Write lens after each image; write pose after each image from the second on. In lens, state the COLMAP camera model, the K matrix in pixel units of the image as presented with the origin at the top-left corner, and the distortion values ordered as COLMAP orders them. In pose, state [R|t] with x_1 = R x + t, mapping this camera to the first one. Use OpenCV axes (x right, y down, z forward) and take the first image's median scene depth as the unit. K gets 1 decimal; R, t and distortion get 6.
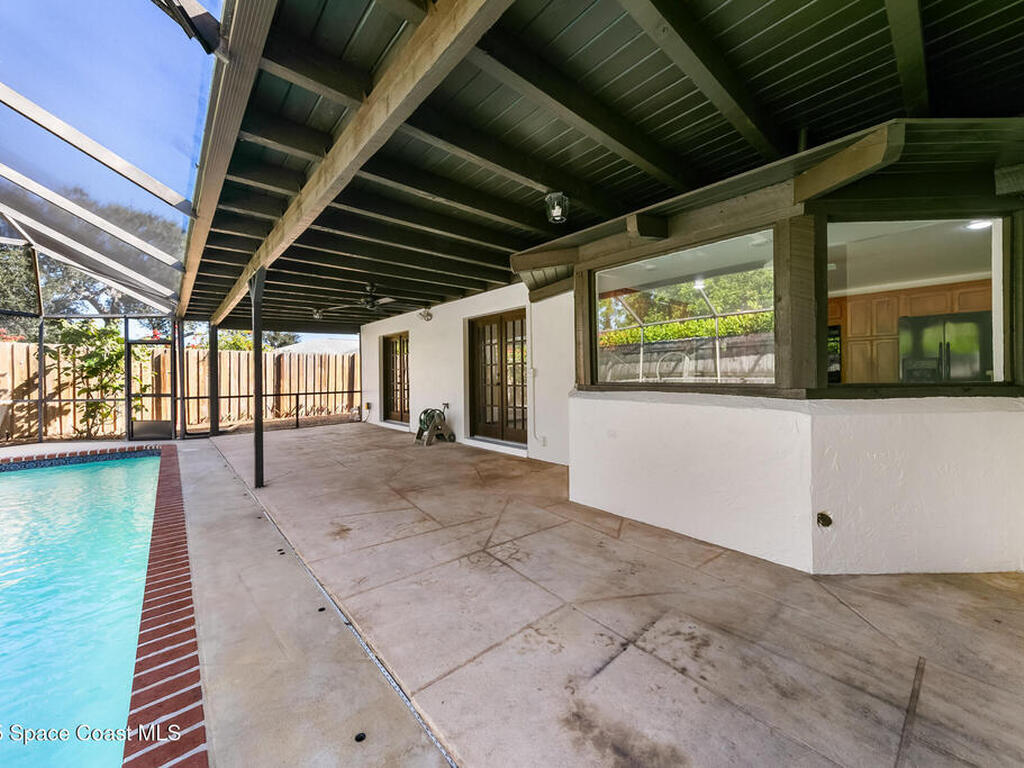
lens RADIAL K [[391.2, 0, 509.7], [0, 391.2, 379.5], [0, 0, 1]] dist [-0.000612, 0.000232]
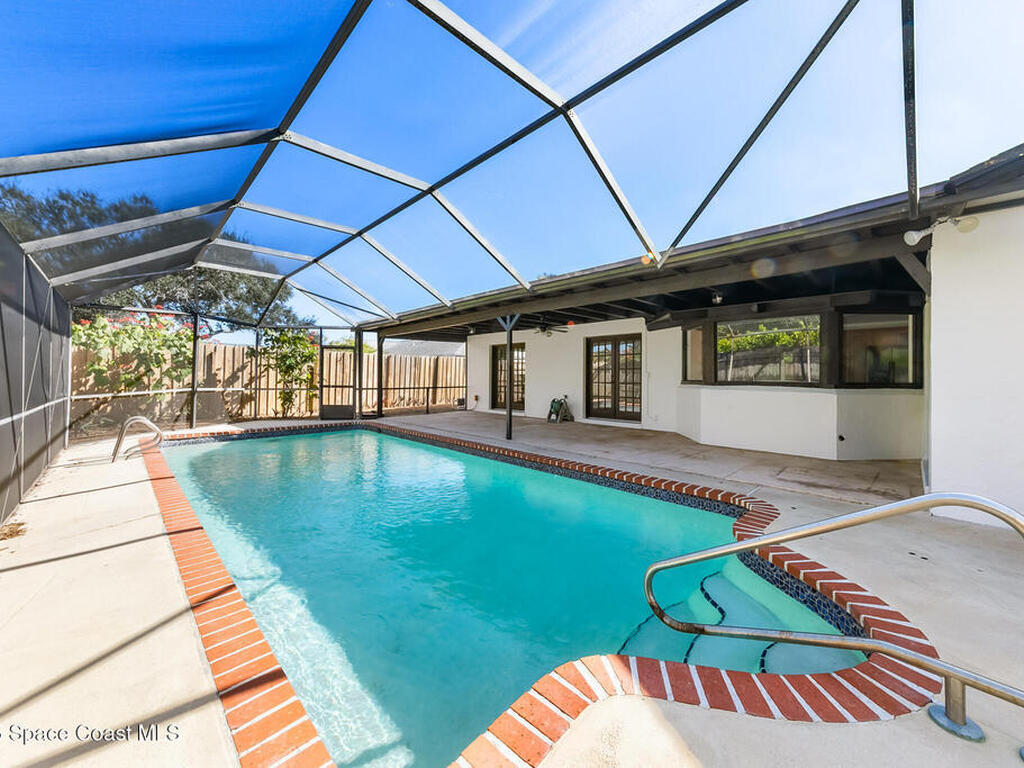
lens RADIAL K [[391.2, 0, 508.8], [0, 391.2, 377.9], [0, 0, 1]] dist [-0.000612, 0.000232]
pose [[0.997880, 0.019116, 0.062207, -0.474680], [-0.018482, 0.999771, -0.010748, 0.017354], [-0.062399, 0.009575, 0.998005, -0.434984]]
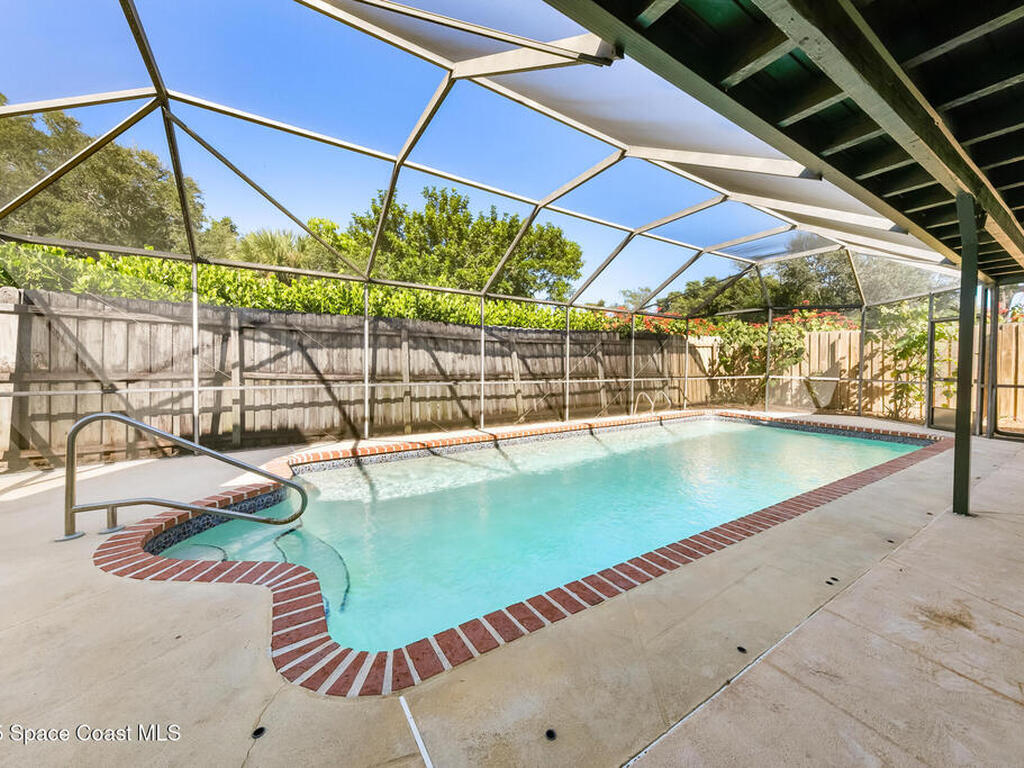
lens RADIAL K [[391.2, 0, 520.5], [0, 391.2, 376.2], [0, 0, 1]] dist [-0.000612, 0.000232]
pose [[-0.147255, 0.040707, -0.988261, 0.095447], [-0.012626, 0.998994, 0.043031, 0.006731], [0.989018, 0.018814, -0.146592, 0.198882]]
